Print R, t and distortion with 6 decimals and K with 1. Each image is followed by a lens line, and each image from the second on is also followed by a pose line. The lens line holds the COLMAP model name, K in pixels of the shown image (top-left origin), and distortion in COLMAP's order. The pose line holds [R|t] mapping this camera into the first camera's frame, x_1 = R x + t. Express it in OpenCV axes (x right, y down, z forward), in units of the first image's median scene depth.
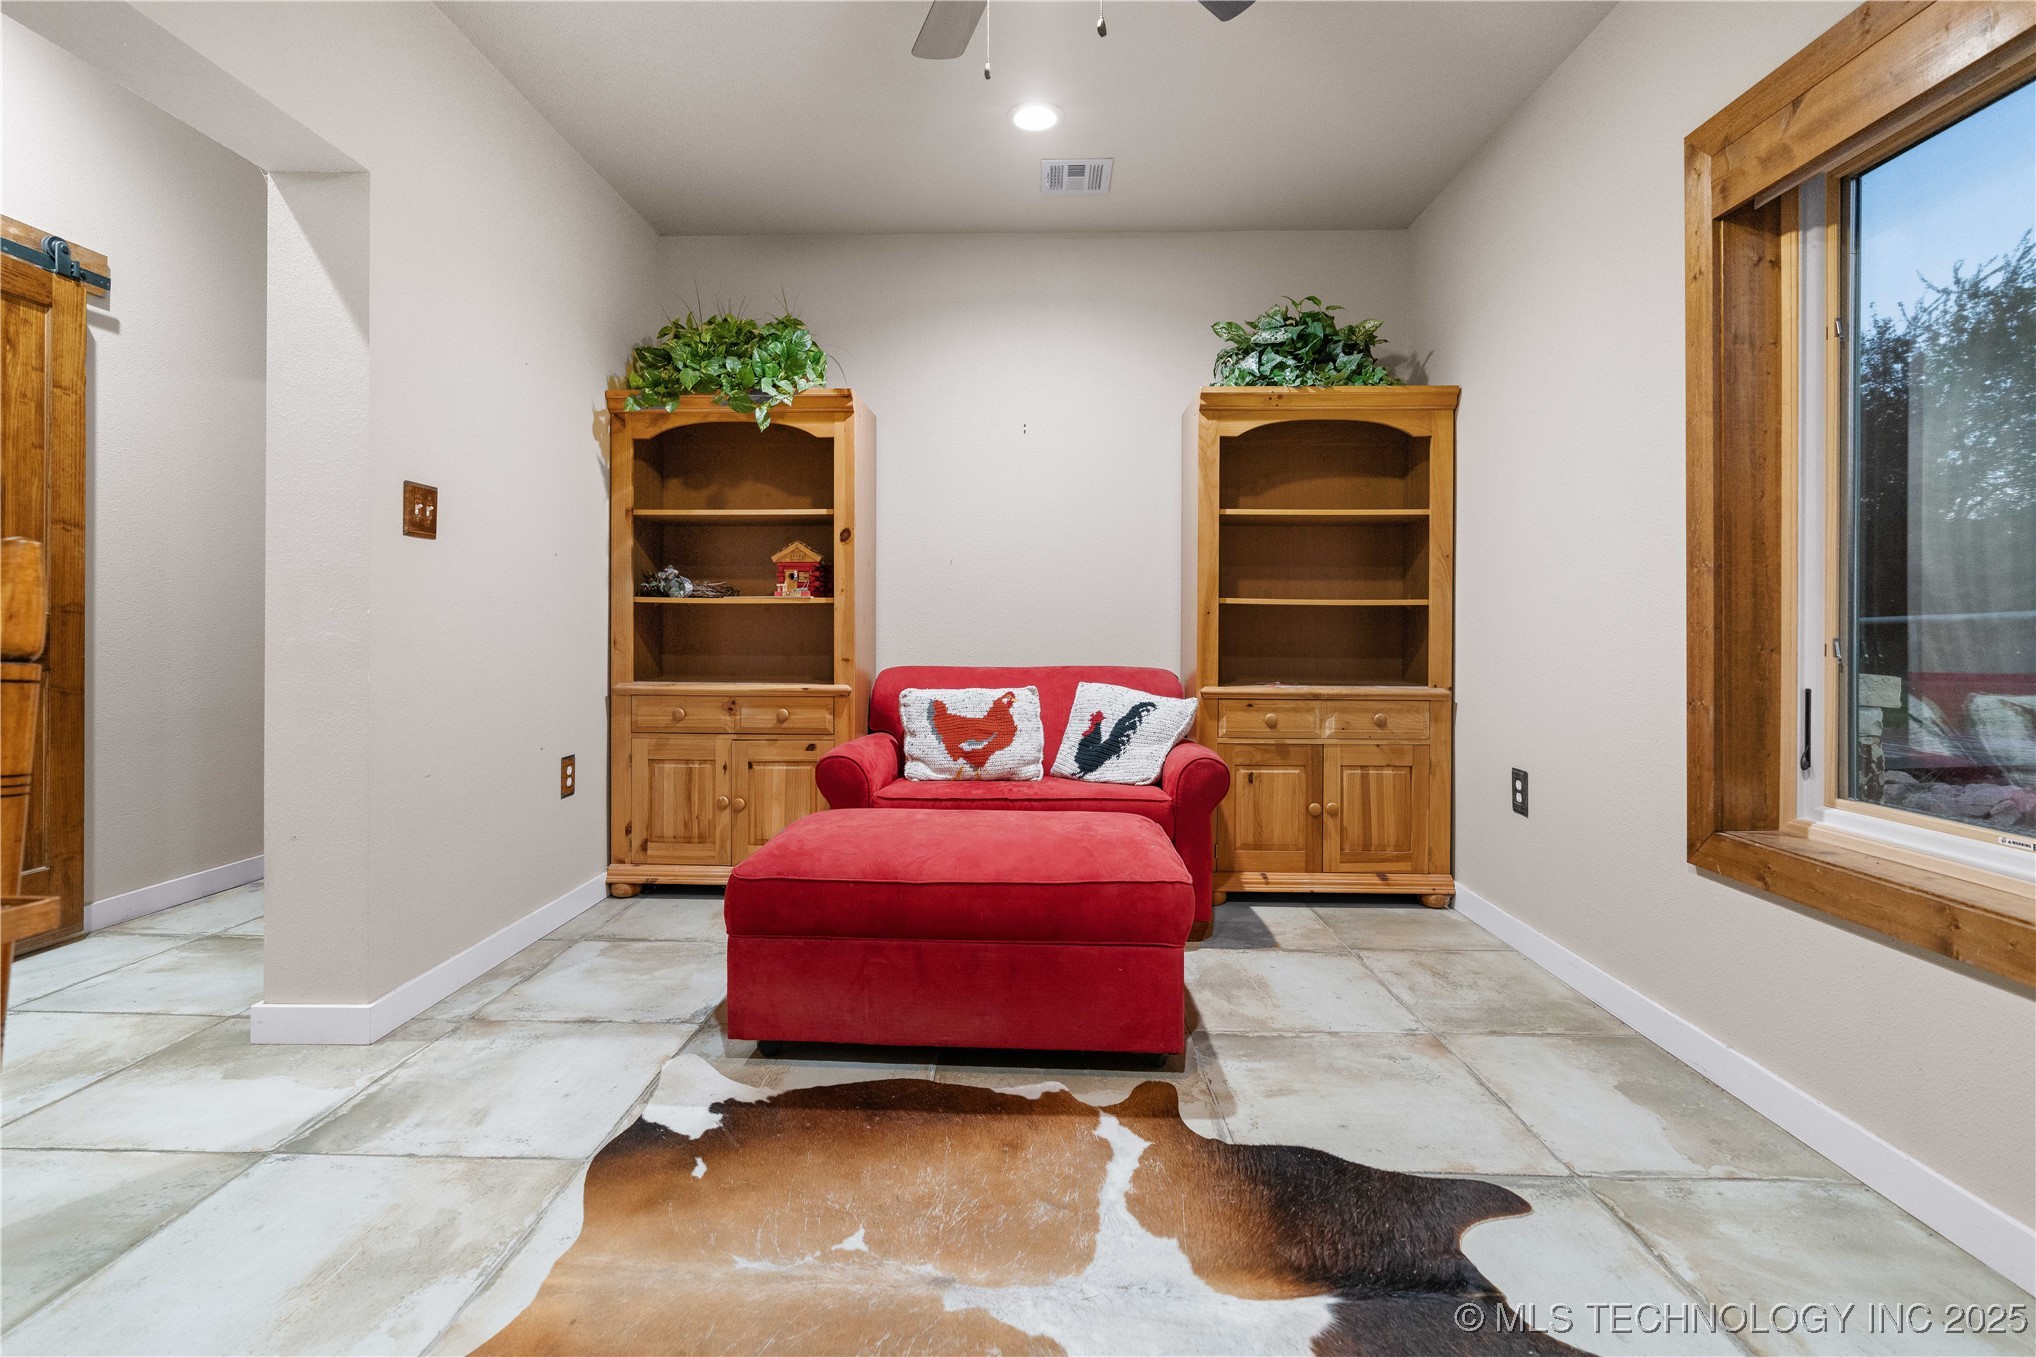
lens RADIAL K [[932.4, 0, 1017.2], [0, 932.4, 640.1], [0, 0, 1]] dist [-0.005612, 0.000106]
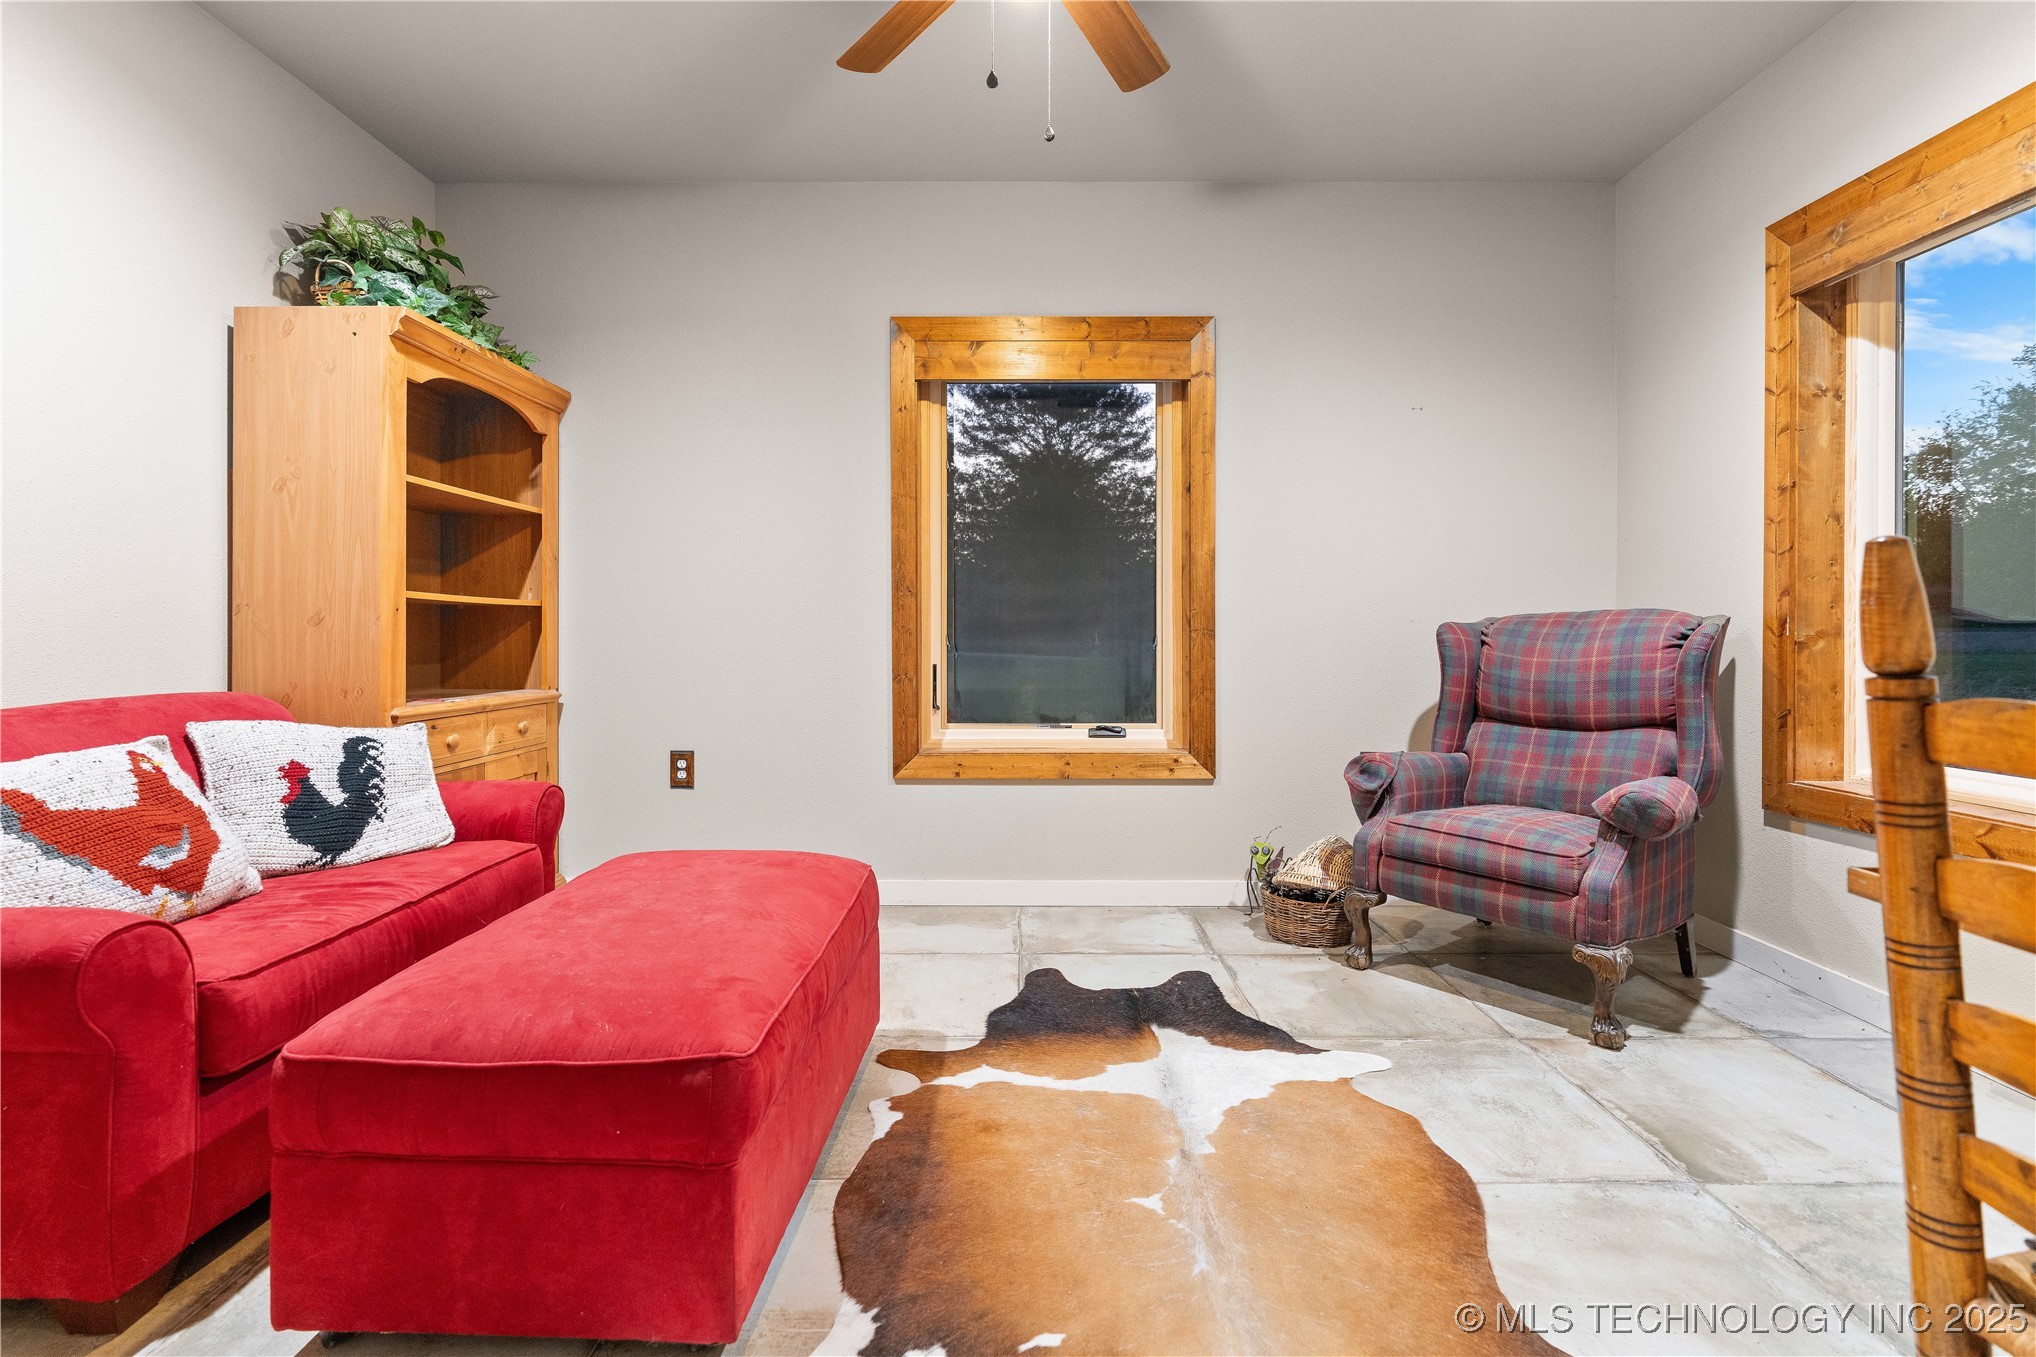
lens RADIAL K [[931.7, 0, 1019.0], [0, 931.7, 645.1], [0, 0, 1]] dist [0.001393, 0.000769]
pose [[-0.013162, -0.017222, 0.999765, -0.936192], [0.011794, 0.999779, 0.017378, -0.012457], [-0.999844, 0.012020, -0.012956, 0.875617]]
